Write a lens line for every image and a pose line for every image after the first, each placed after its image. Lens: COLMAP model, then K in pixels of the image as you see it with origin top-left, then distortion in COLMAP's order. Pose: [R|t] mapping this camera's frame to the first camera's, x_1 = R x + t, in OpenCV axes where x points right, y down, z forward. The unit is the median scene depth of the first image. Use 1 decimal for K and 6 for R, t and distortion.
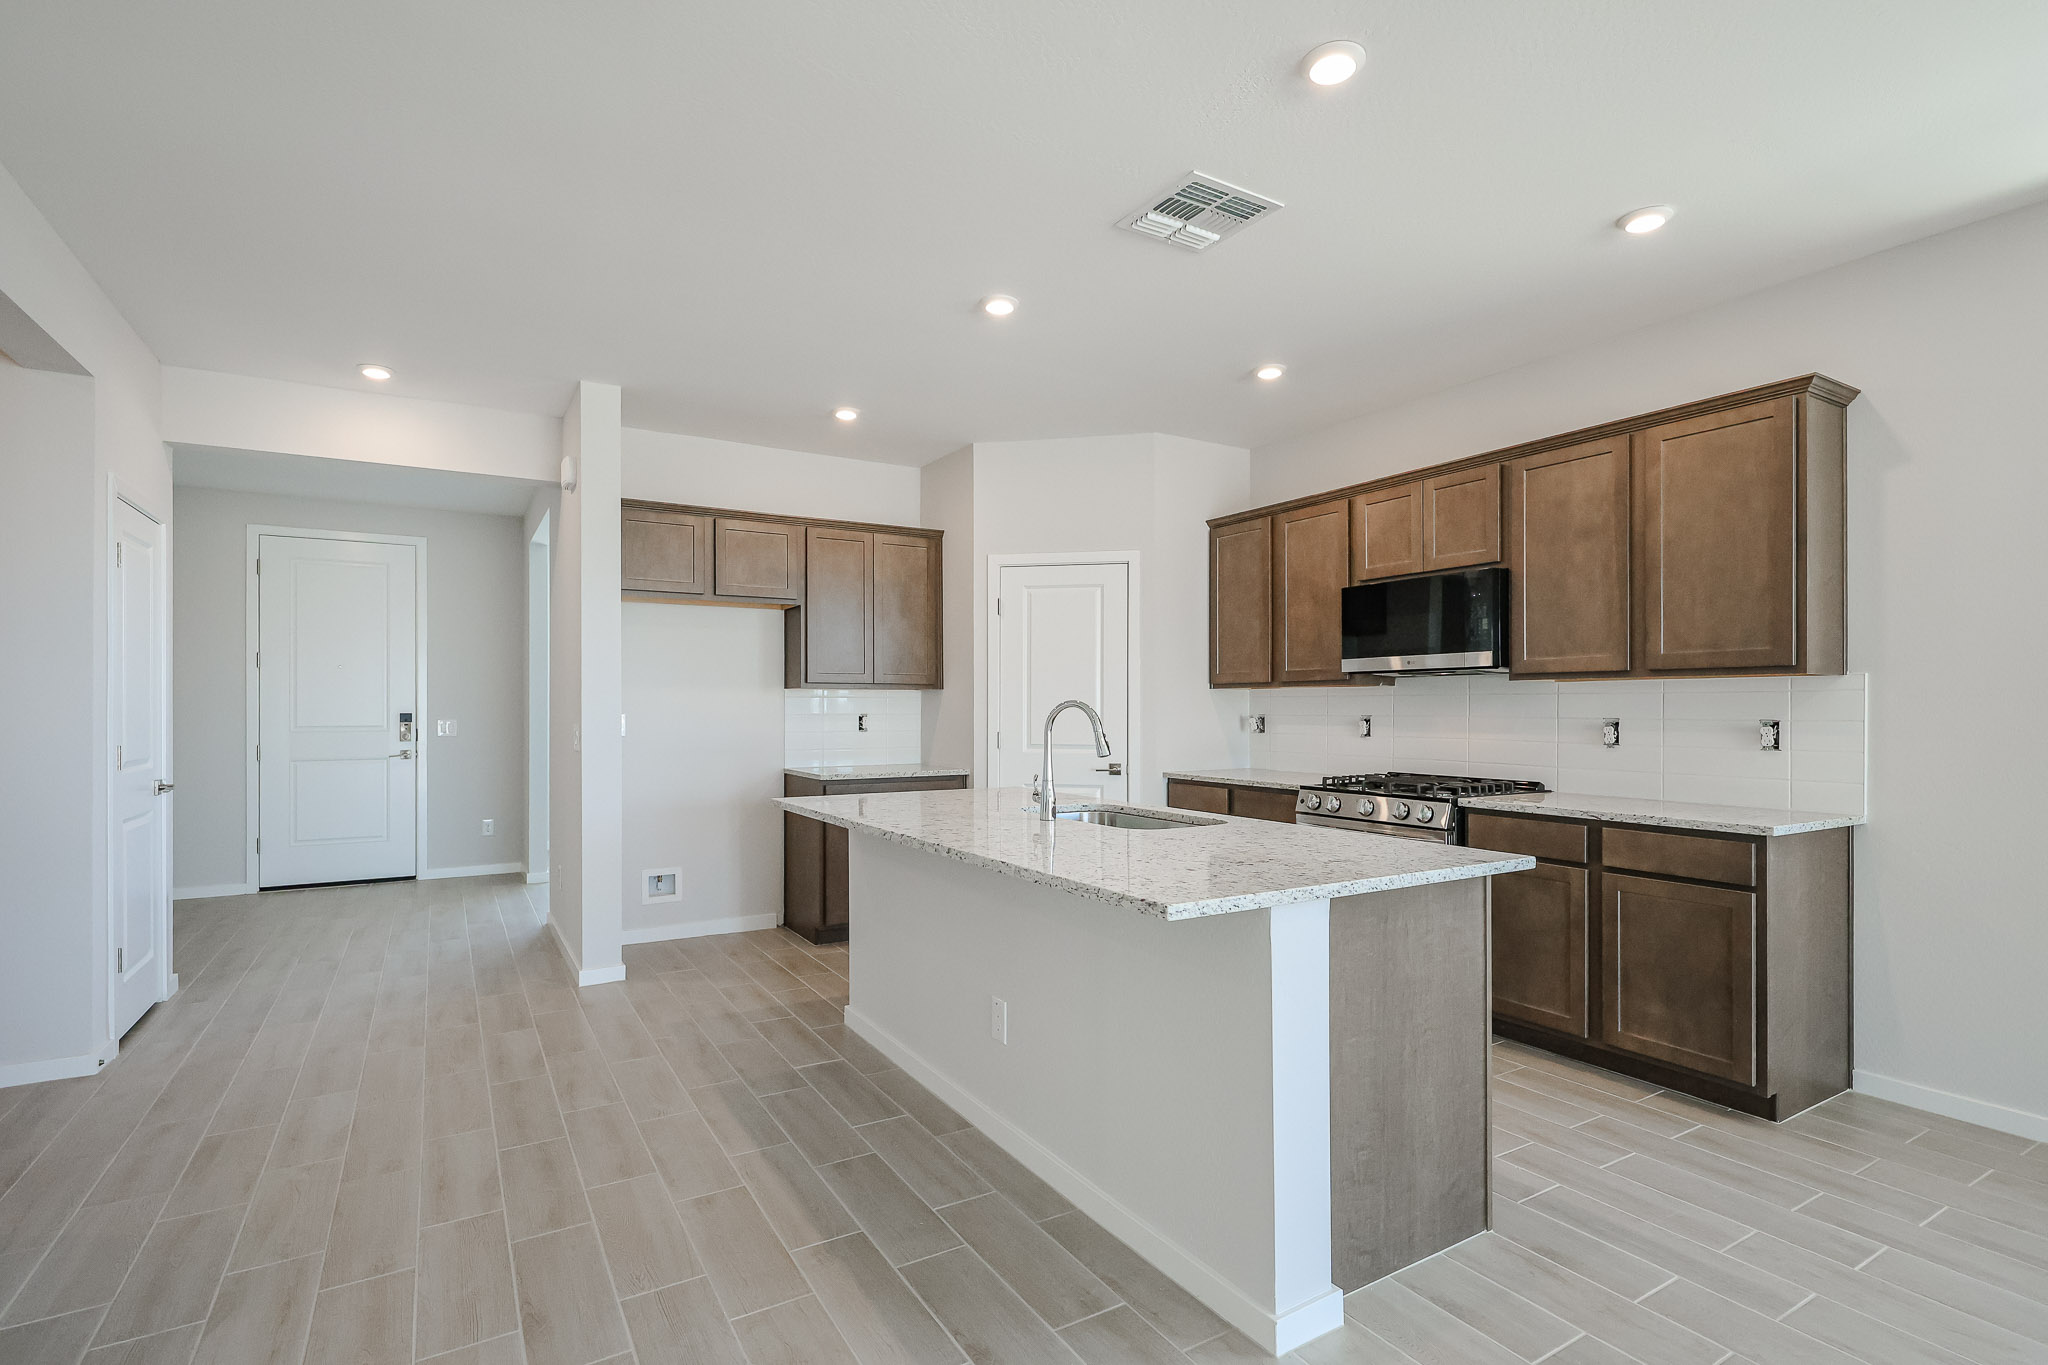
lens RADIAL K [[984.6, 0, 1006.1], [0, 984.6, 711.2], [0, 0, 1]] dist [0.002304, 0.000815]
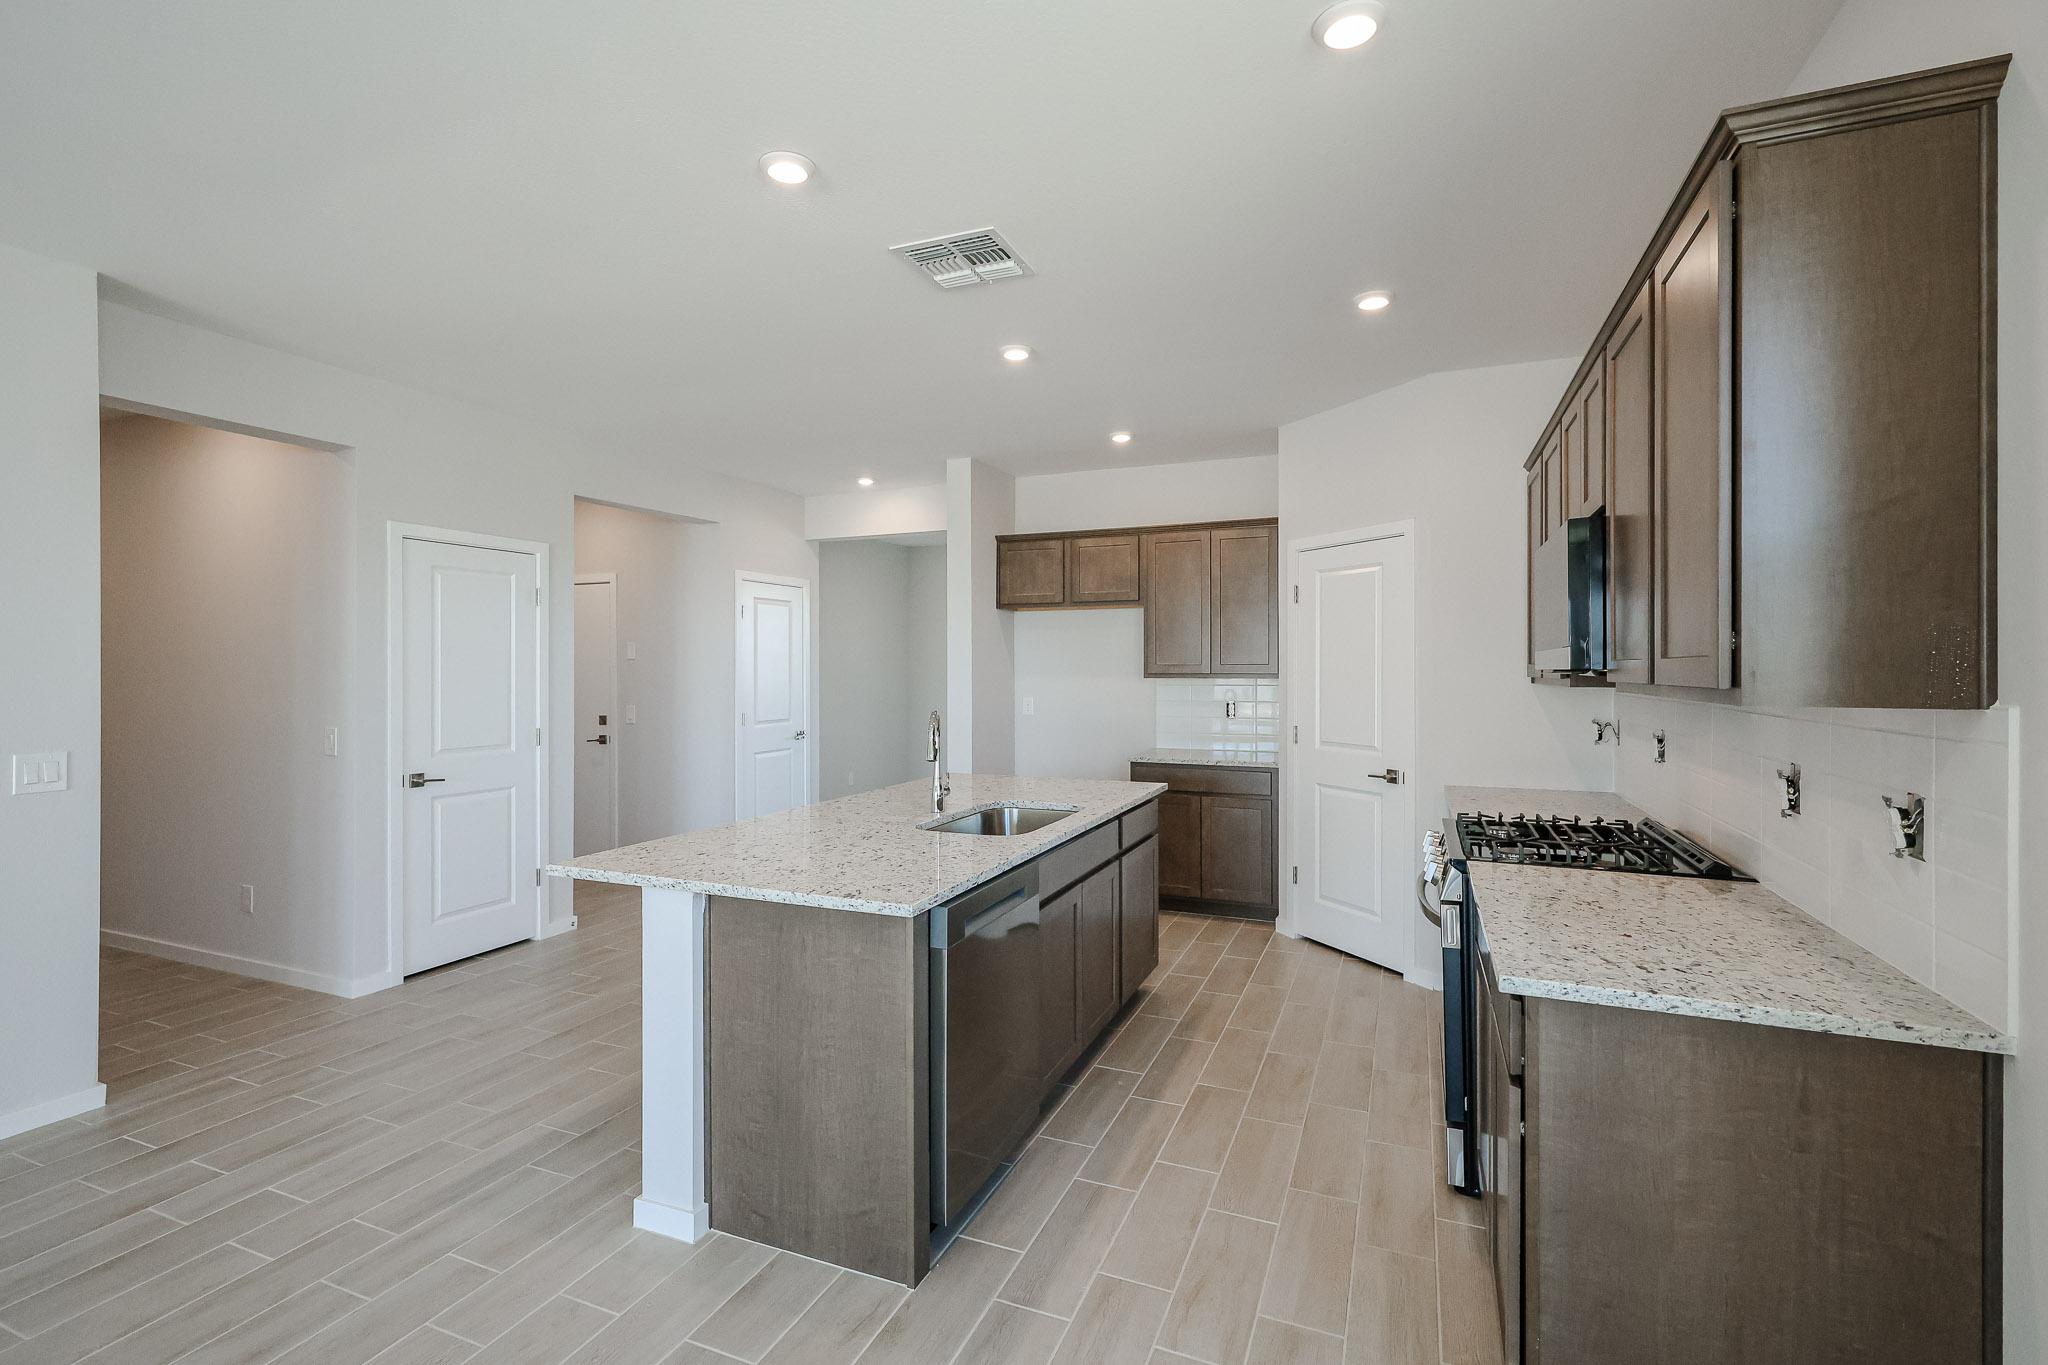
lens RADIAL K [[936.8, 0, 986.6], [0, 936.8, 670.2], [0, 0, 1]] dist [-0.003930, -0.000031]
pose [[0.574158, 0.000175, -0.818745, 0.620188], [-0.000637, 1.000000, -0.000233, -0.035868], [0.818745, 0.000655, 0.574158, 0.261126]]
